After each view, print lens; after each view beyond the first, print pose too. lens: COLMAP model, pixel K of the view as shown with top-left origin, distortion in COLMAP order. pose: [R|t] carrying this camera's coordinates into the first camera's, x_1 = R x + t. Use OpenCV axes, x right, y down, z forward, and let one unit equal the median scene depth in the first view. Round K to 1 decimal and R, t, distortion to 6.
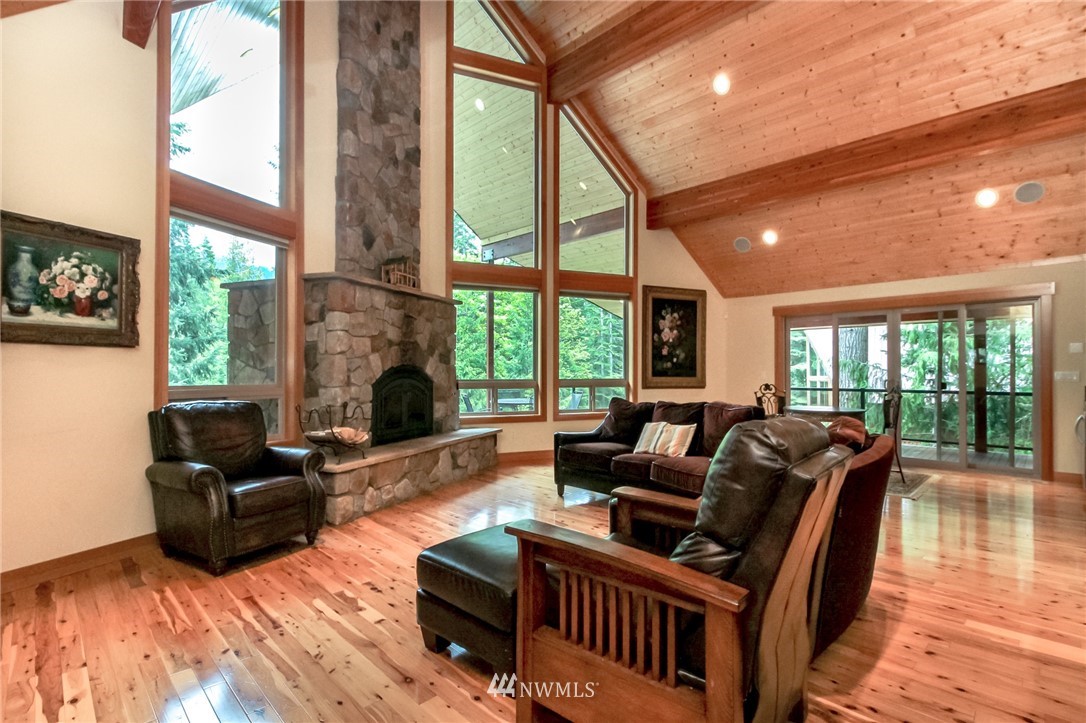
lens RADIAL K [[495.1, 0, 548.4], [0, 495.1, 373.5], [0, 0, 1]] dist [0.005843, -0.006703]
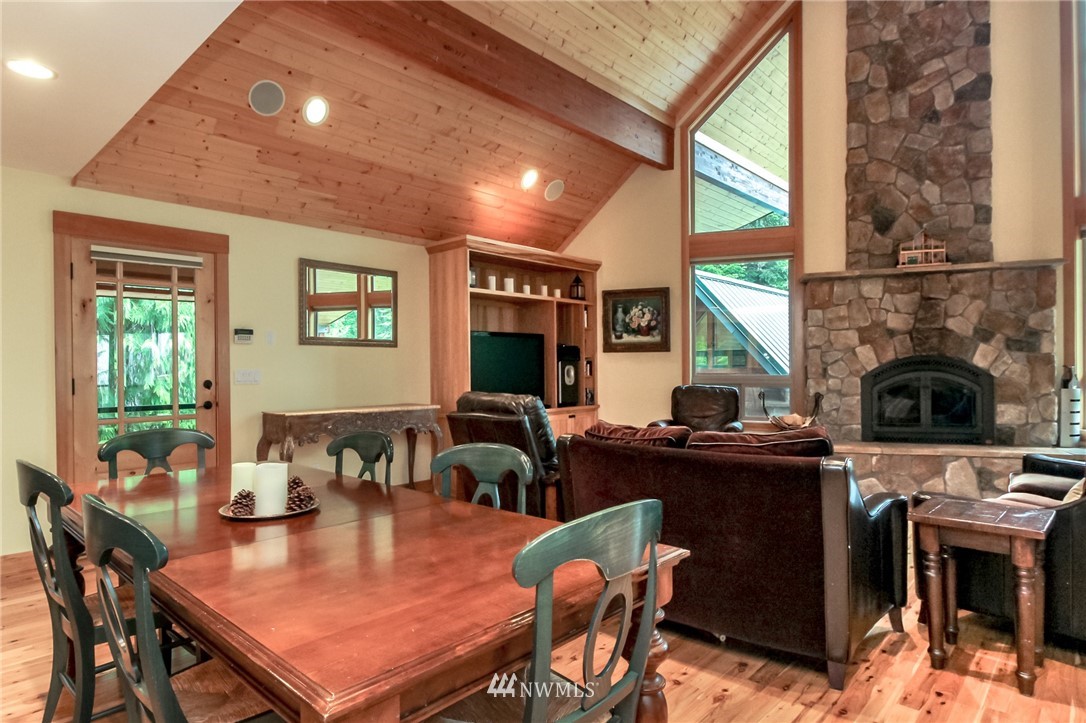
lens RADIAL K [[602.5, 0, 513.7], [0, 602.5, 370.1], [0, 0, 1]] dist [-0.005032, -0.004418]
pose [[0.004216, 0.005219, -0.999977, 0.752526], [0.005377, 0.999972, 0.005241, -0.001711], [0.999977, -0.005399, 0.004188, 0.286419]]
